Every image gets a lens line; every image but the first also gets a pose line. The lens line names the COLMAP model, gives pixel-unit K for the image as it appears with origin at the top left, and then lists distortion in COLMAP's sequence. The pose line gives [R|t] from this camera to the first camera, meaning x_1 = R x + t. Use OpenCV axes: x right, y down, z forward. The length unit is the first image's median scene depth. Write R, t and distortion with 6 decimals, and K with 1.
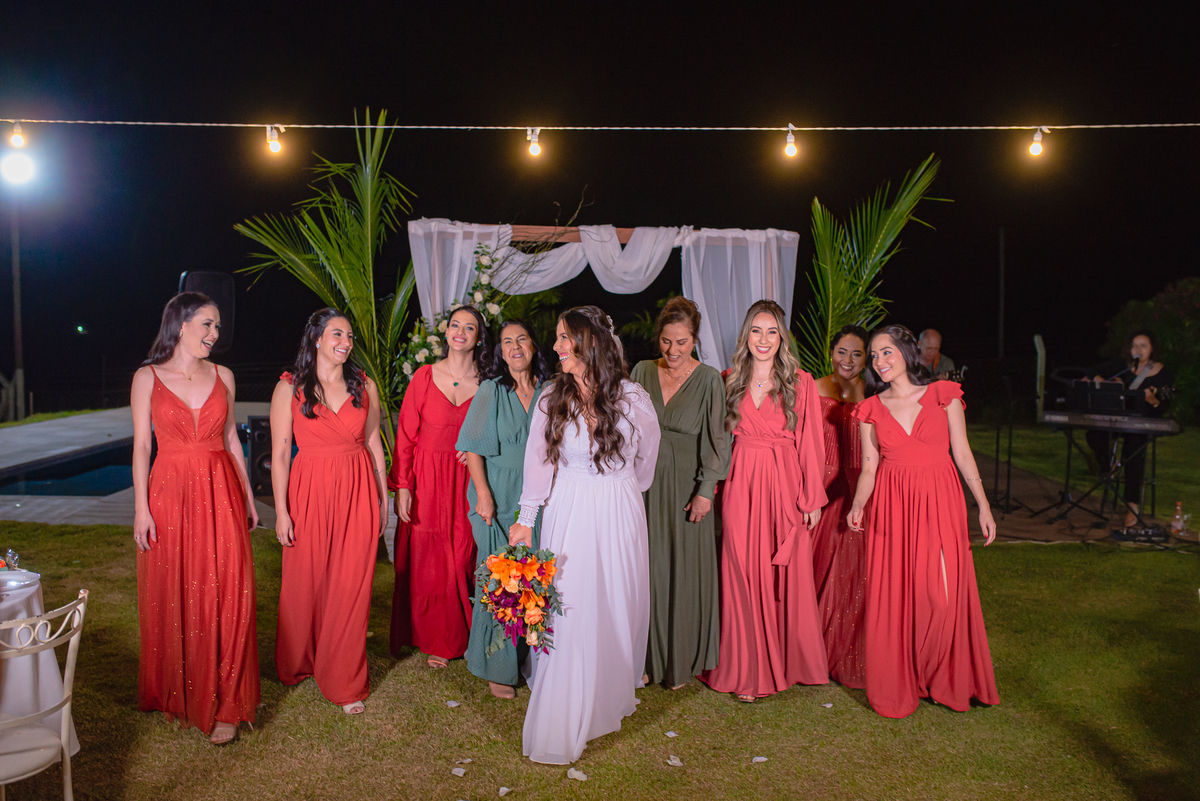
lens RADIAL K [[1215.0, 0, 598.1], [0, 1215.0, 398.6], [0, 0, 1]] dist [-0.010733, 0.000000]
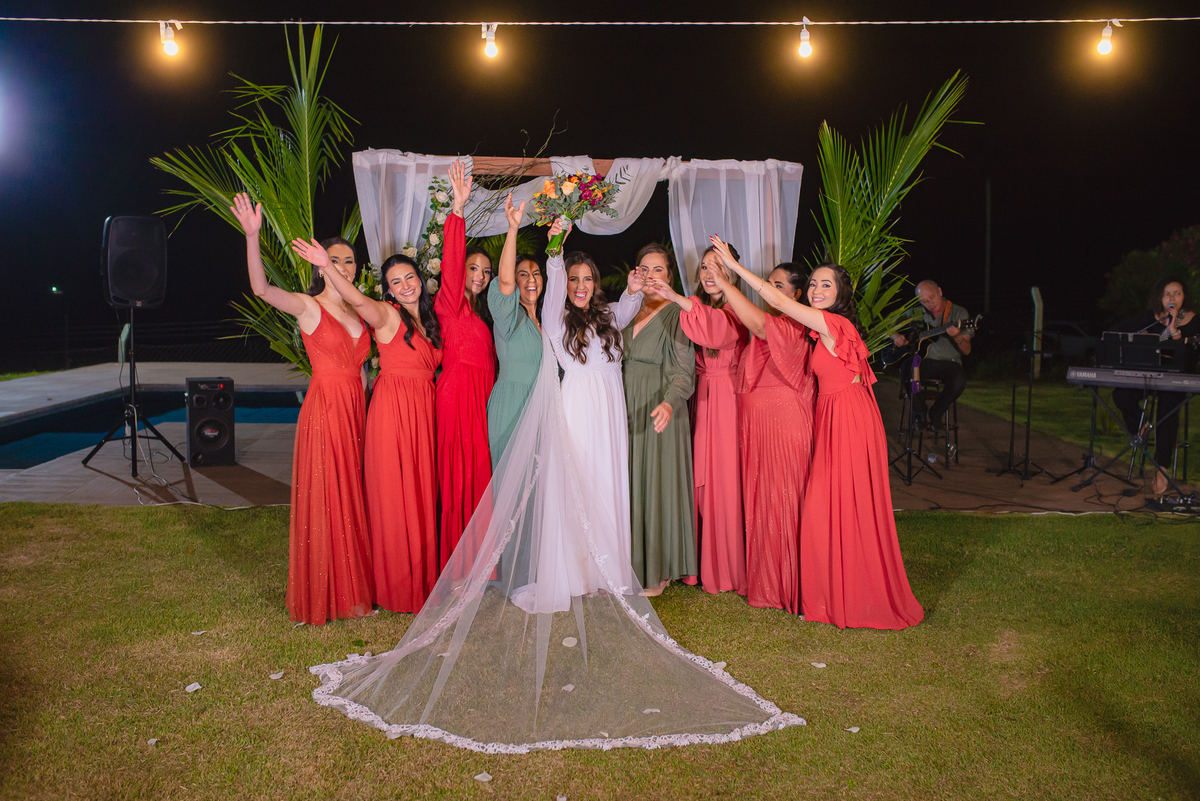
lens RADIAL K [[1215.0, 0, 588.8], [0, 1215.0, 400.6], [0, 0, 1]] dist [-0.010733, 0.000000]
pose [[0.999941, -0.006782, 0.008459, 0.003474], [0.006468, 0.999311, 0.036544, 0.000114], [-0.008701, -0.036487, 0.999296, 0.127735]]
